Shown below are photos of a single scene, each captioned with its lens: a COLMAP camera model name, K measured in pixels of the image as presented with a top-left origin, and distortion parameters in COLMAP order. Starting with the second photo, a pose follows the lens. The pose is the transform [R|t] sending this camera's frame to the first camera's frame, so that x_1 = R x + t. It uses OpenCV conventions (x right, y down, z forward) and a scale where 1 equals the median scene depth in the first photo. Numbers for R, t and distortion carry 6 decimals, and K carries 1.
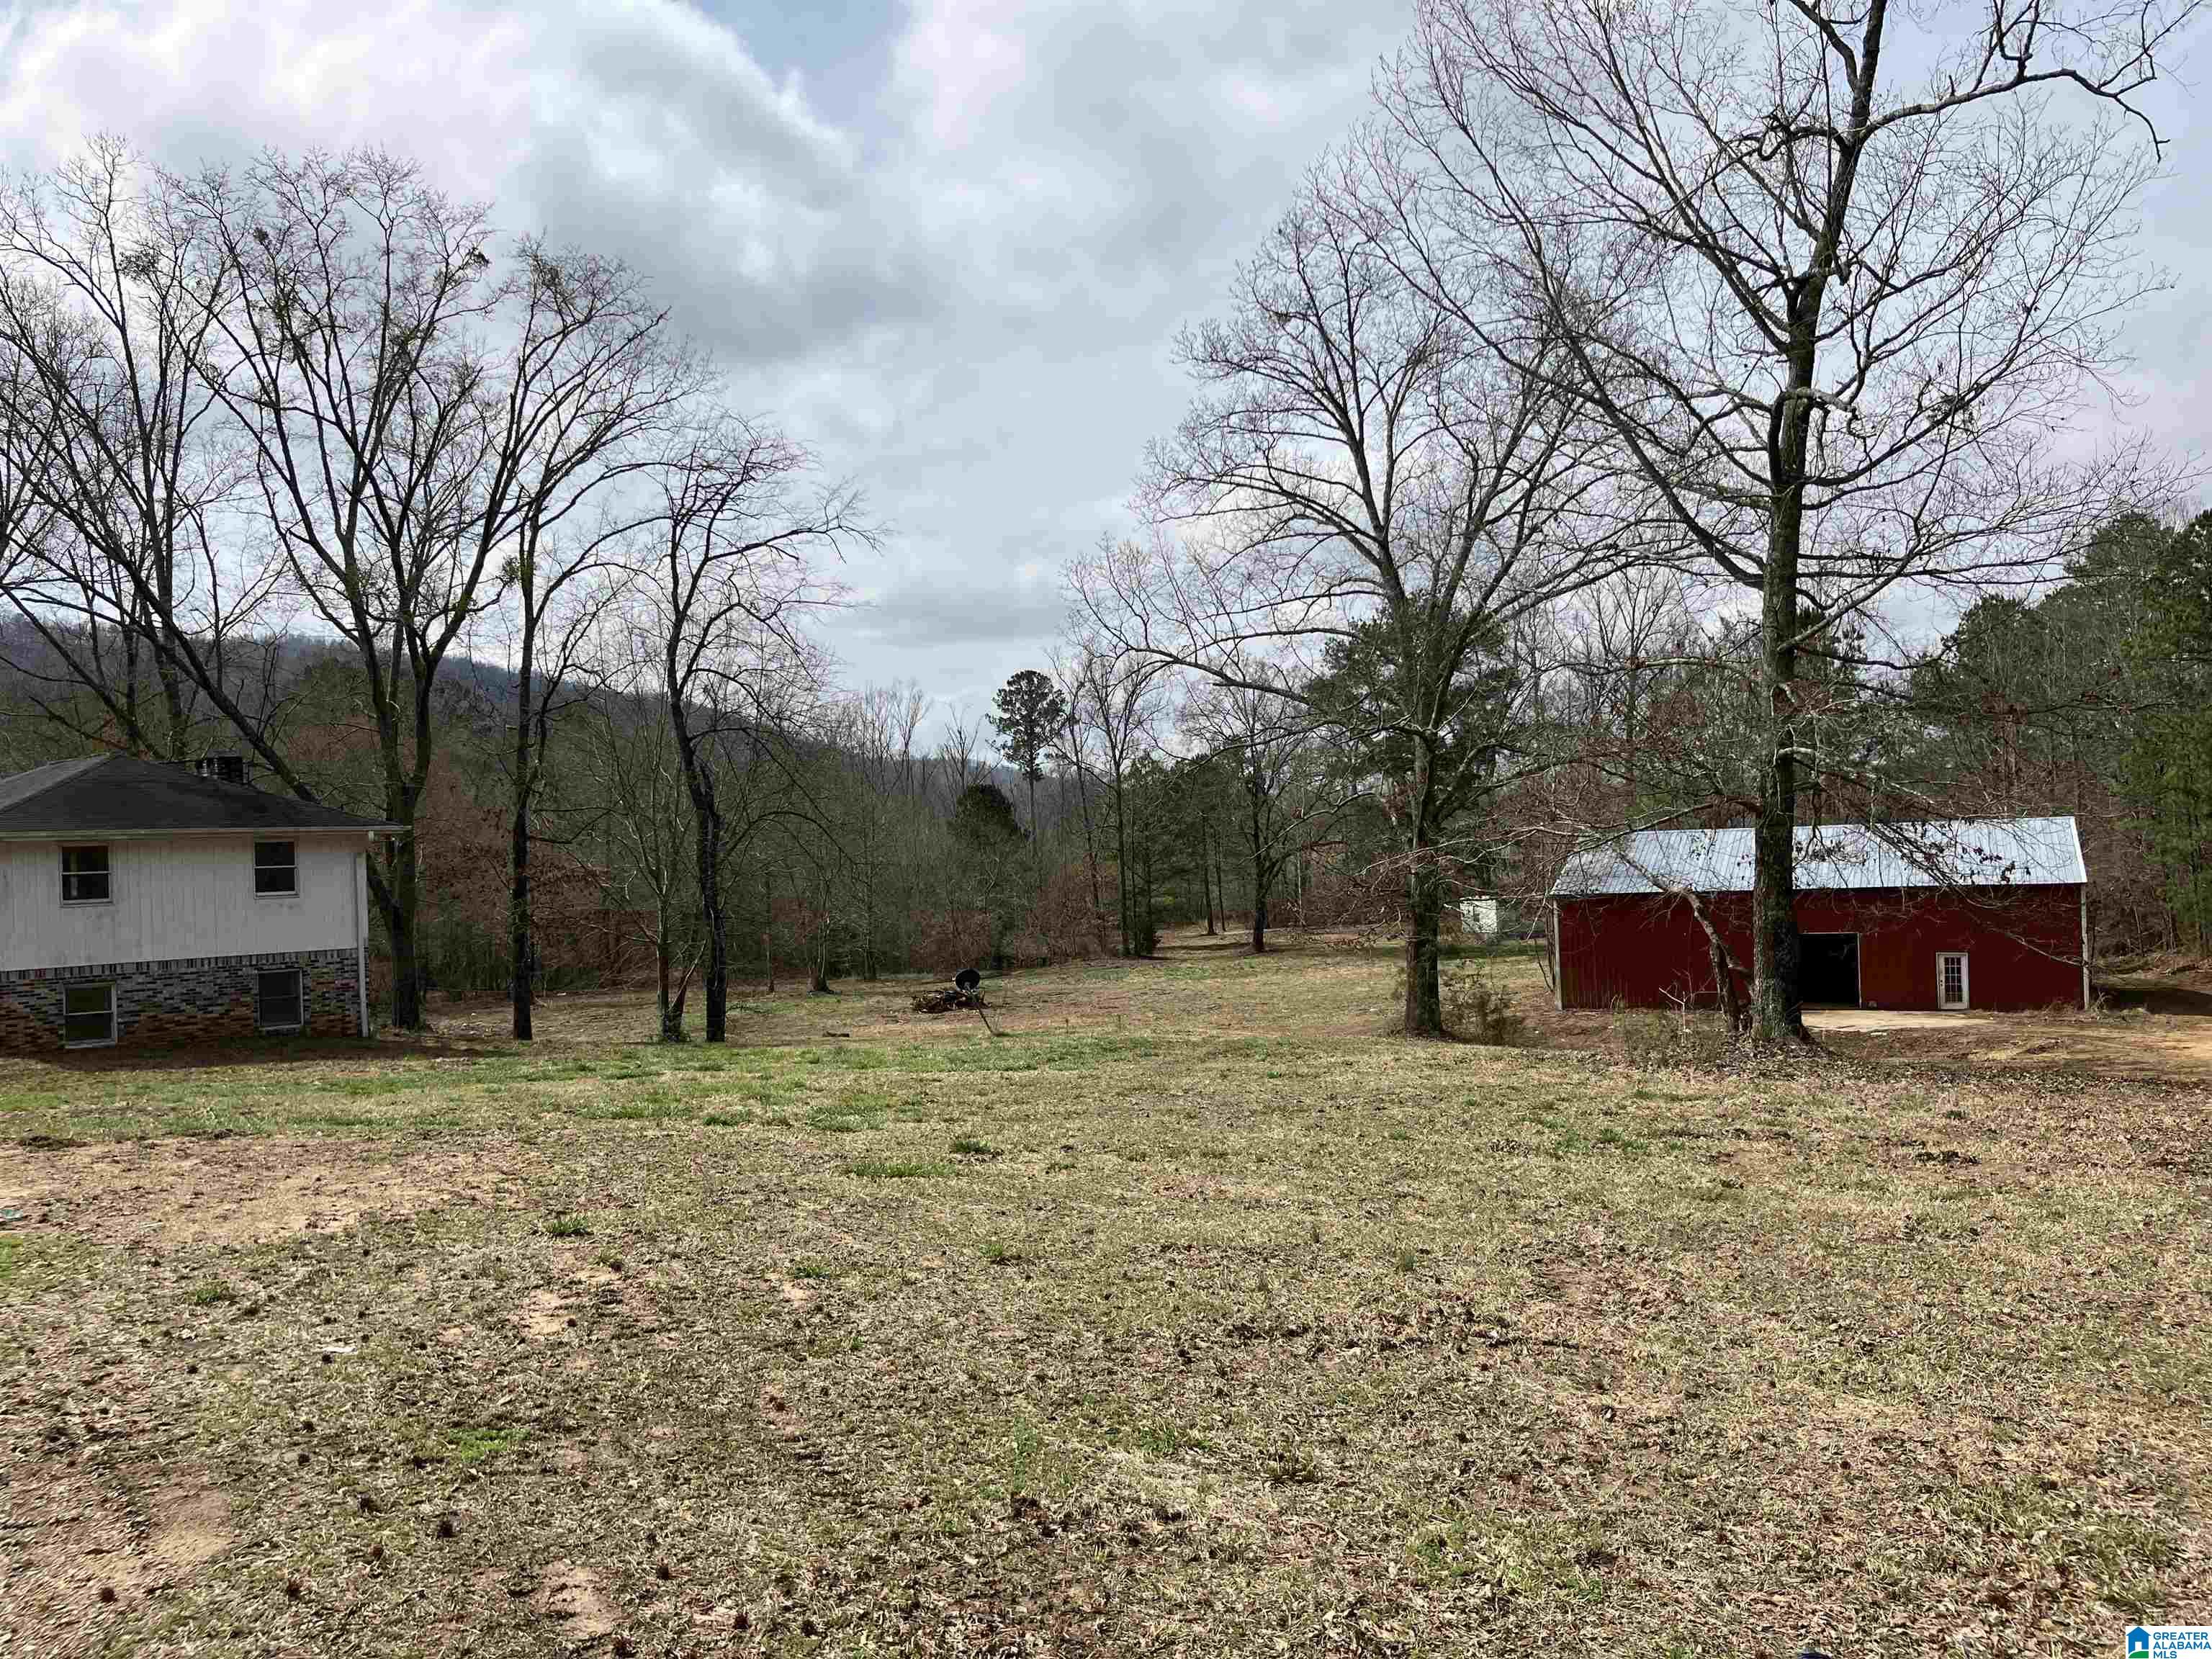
lens RADIAL K [[1845.4, 0, 1115.3], [0, 1845.4, 847.0], [0, 0, 1]] dist [0.032718, -0.031641]
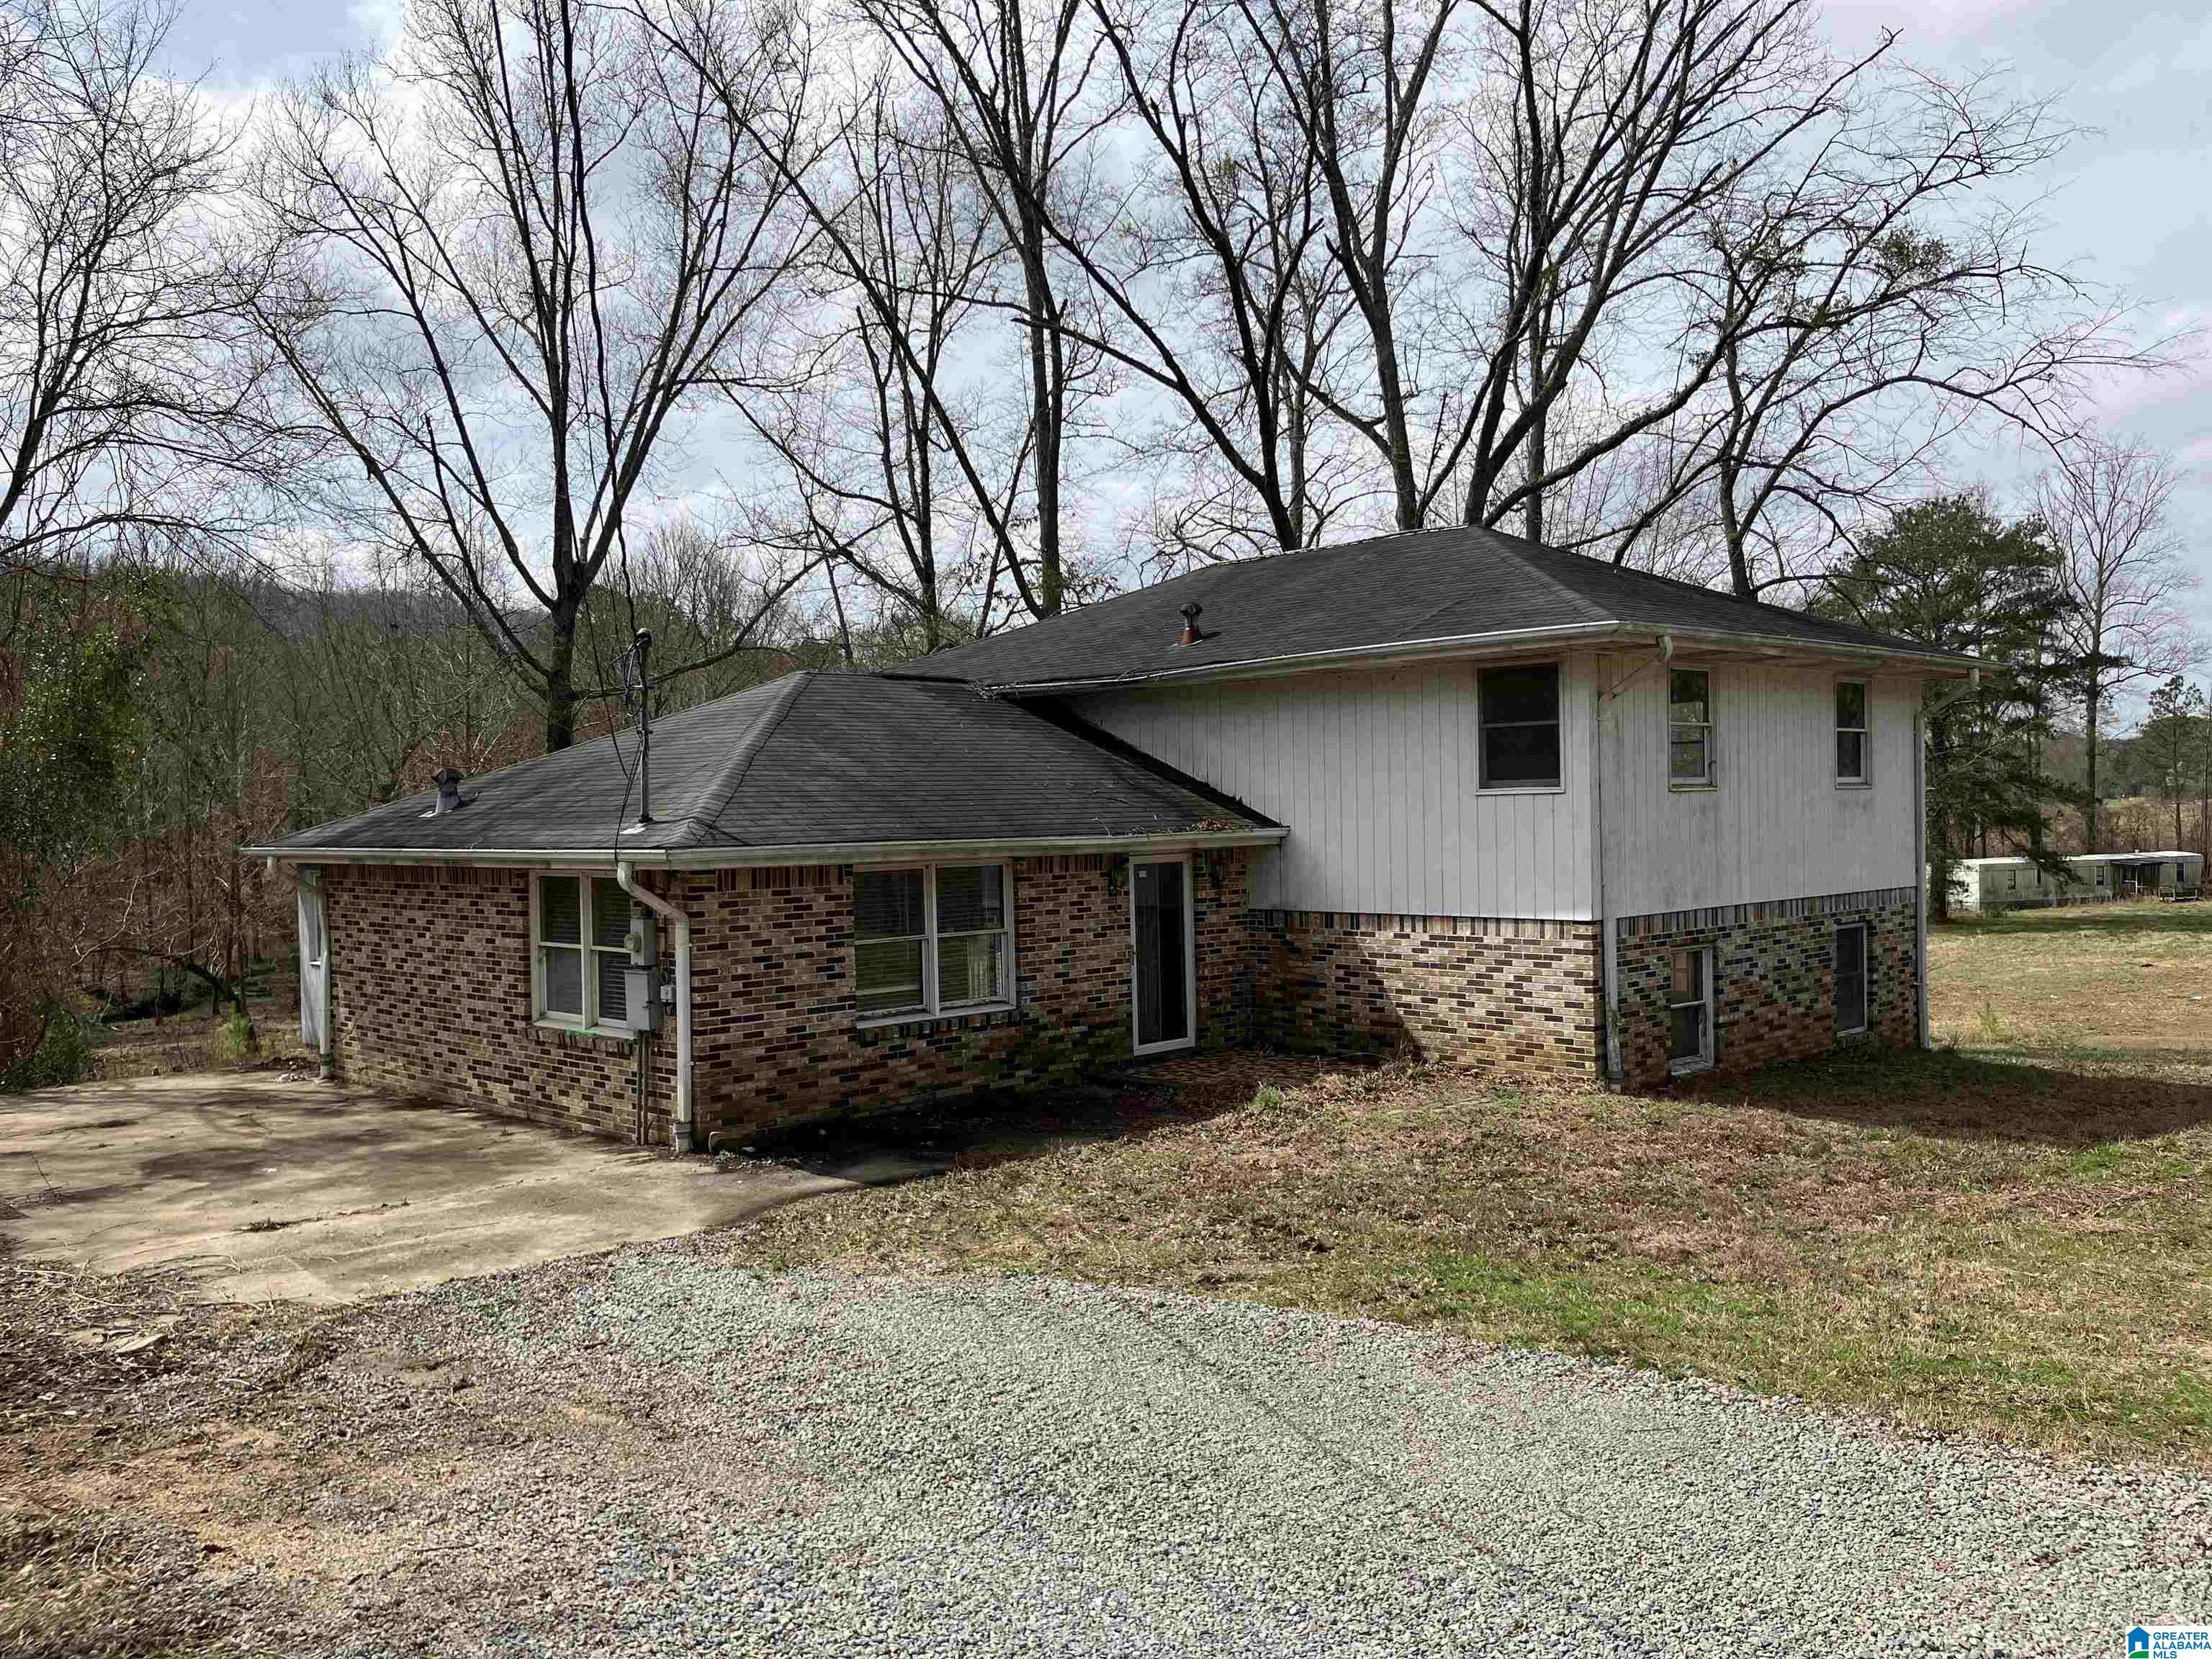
lens RADIAL K [[1845.4, 0, 1085.2], [0, 1845.4, 857.3], [0, 0, 1]] dist [0.032718, -0.031641]
pose [[0.998785, 0.012210, -0.047750, -0.474546], [-0.011150, 0.999687, 0.022388, 0.027745], [0.048009, -0.021828, 0.998608, 0.341379]]
